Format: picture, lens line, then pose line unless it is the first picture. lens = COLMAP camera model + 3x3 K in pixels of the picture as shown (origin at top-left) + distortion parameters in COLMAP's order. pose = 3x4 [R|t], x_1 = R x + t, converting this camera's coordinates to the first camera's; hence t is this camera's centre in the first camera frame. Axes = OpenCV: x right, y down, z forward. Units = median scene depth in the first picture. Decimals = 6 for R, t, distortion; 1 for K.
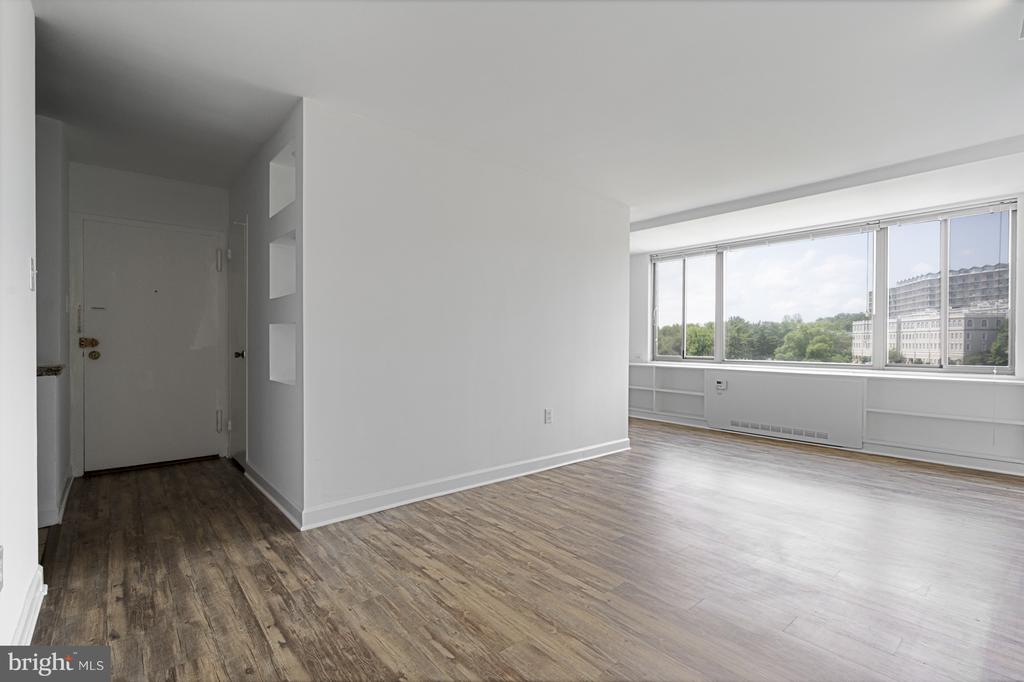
lens RADIAL K [[470.2, 0, 512.7], [0, 470.2, 343.6], [0, 0, 1]] dist [0.000302, 0.000495]
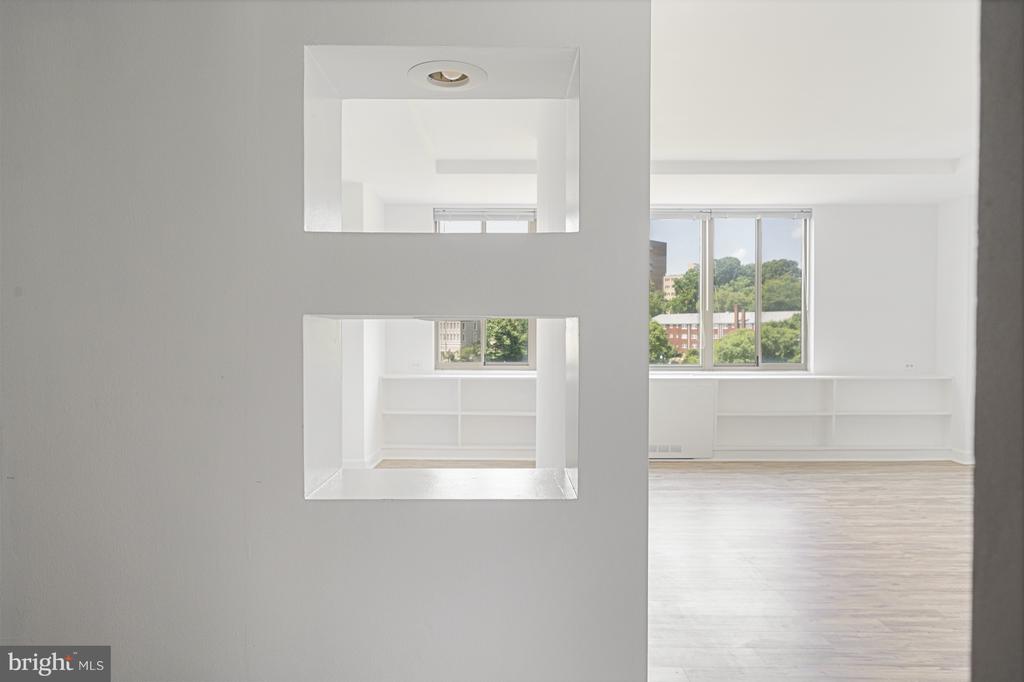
lens RADIAL K [[686.9, 0, 510.6], [0, 686.9, 346.6], [0, 0, 1]] dist [-0.001420, 0.002375]
pose [[0.654093, -0.020009, 0.756150, -0.459109], [0.007431, 0.999772, 0.020028, -0.019763], [-0.756378, -0.007481, 0.654092, 0.364334]]
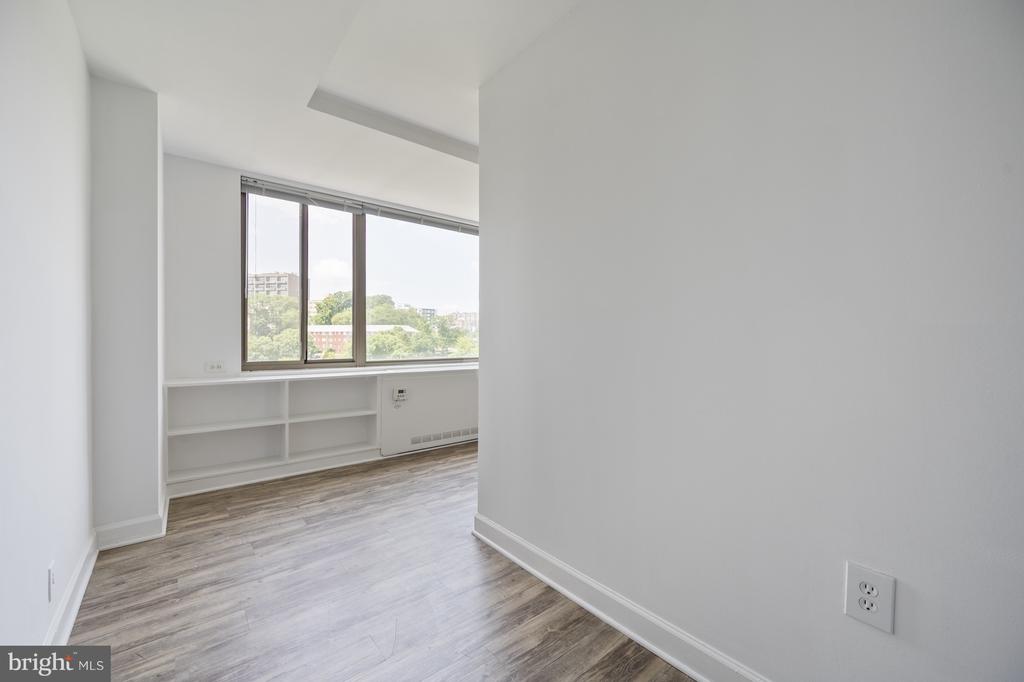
lens RADIAL K [[409.9, 0, 511.5], [0, 409.9, 340.0], [0, 0, 1]] dist [-0.002540, 0.000838]
pose [[0.027770, -0.009872, 0.999566, -0.216250], [0.004711, 0.999941, 0.009745, -0.005136], [-0.999603, 0.004438, 0.027815, 0.848958]]
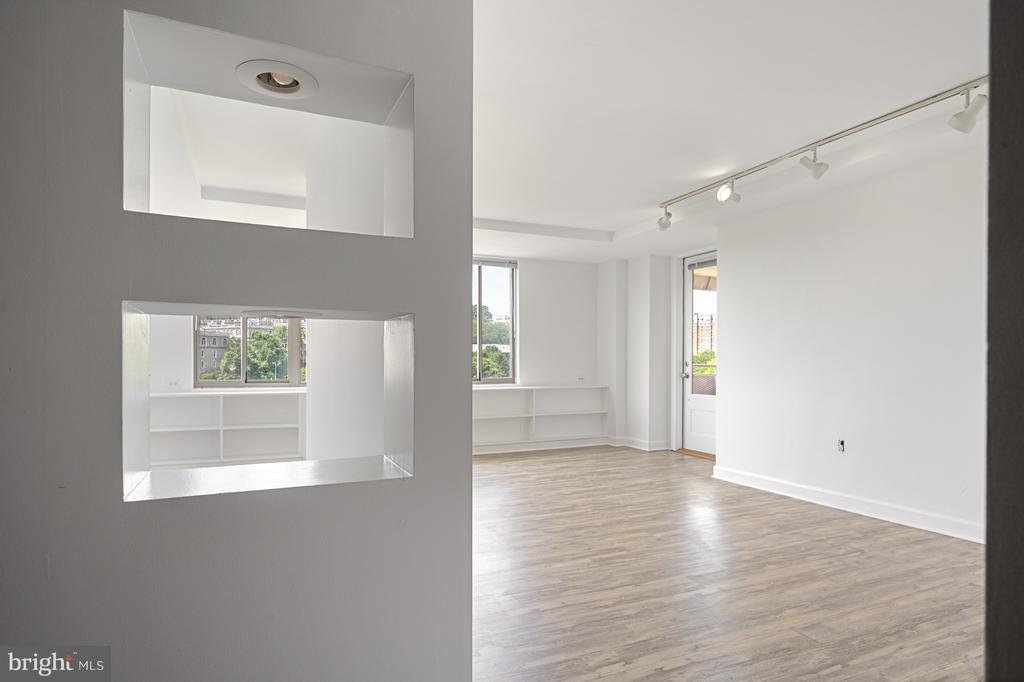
lens RADIAL K [[563.3, 0, 502.8], [0, 563.3, 367.8], [0, 0, 1]] dist [-0.003135, 0.001064]
pose [[0.286841, -0.016802, 0.957831, -0.463546], [0.005577, 0.999859, 0.015870, -0.006015], [-0.957962, 0.000790, 0.286894, 0.411733]]
